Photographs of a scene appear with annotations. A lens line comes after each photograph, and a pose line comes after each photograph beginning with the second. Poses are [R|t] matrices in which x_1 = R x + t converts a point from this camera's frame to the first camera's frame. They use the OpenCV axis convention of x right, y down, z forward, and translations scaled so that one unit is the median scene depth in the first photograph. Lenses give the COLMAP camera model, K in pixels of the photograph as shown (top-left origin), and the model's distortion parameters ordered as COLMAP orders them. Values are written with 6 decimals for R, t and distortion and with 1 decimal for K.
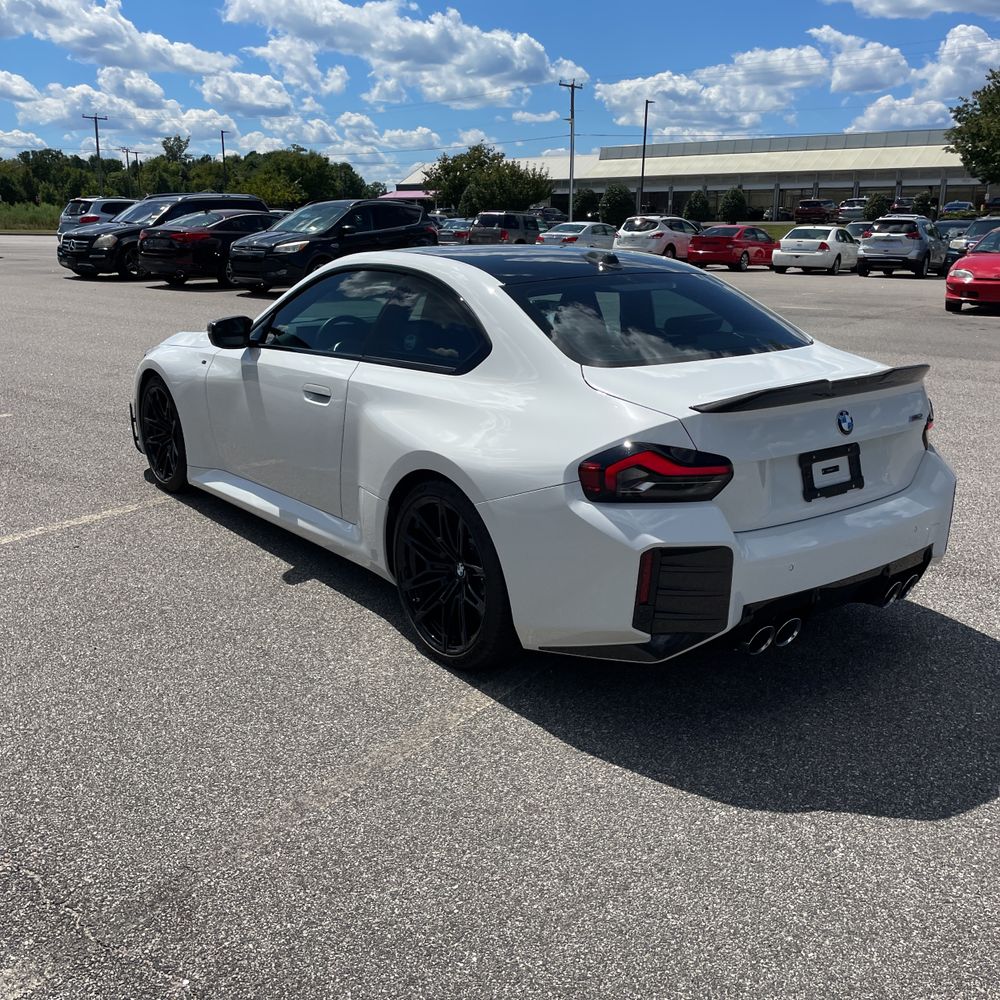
lens RADIAL K [[1016.4, 0, 477.6], [0, 1016.4, 476.3], [0, 0, 1]] dist [0.019875, 0.000000]
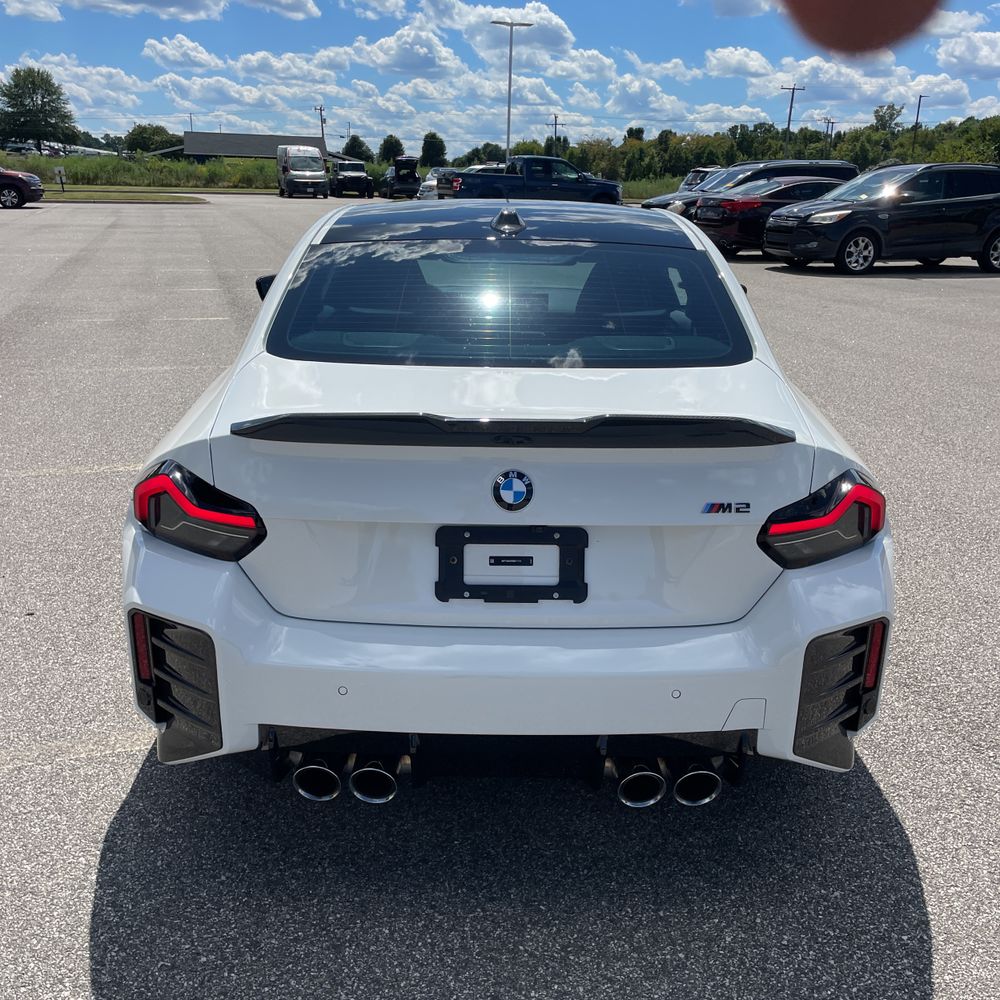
lens RADIAL K [[1016.4, 0, 497.6], [0, 1016.4, 476.7], [0, 0, 1]] dist [0.019875, 0.000000]
pose [[0.809707, 0.171828, -0.561115, 0.128604], [-0.157197, 0.984737, 0.074713, -0.019428], [0.565389, 0.027709, 0.824359, 0.090205]]
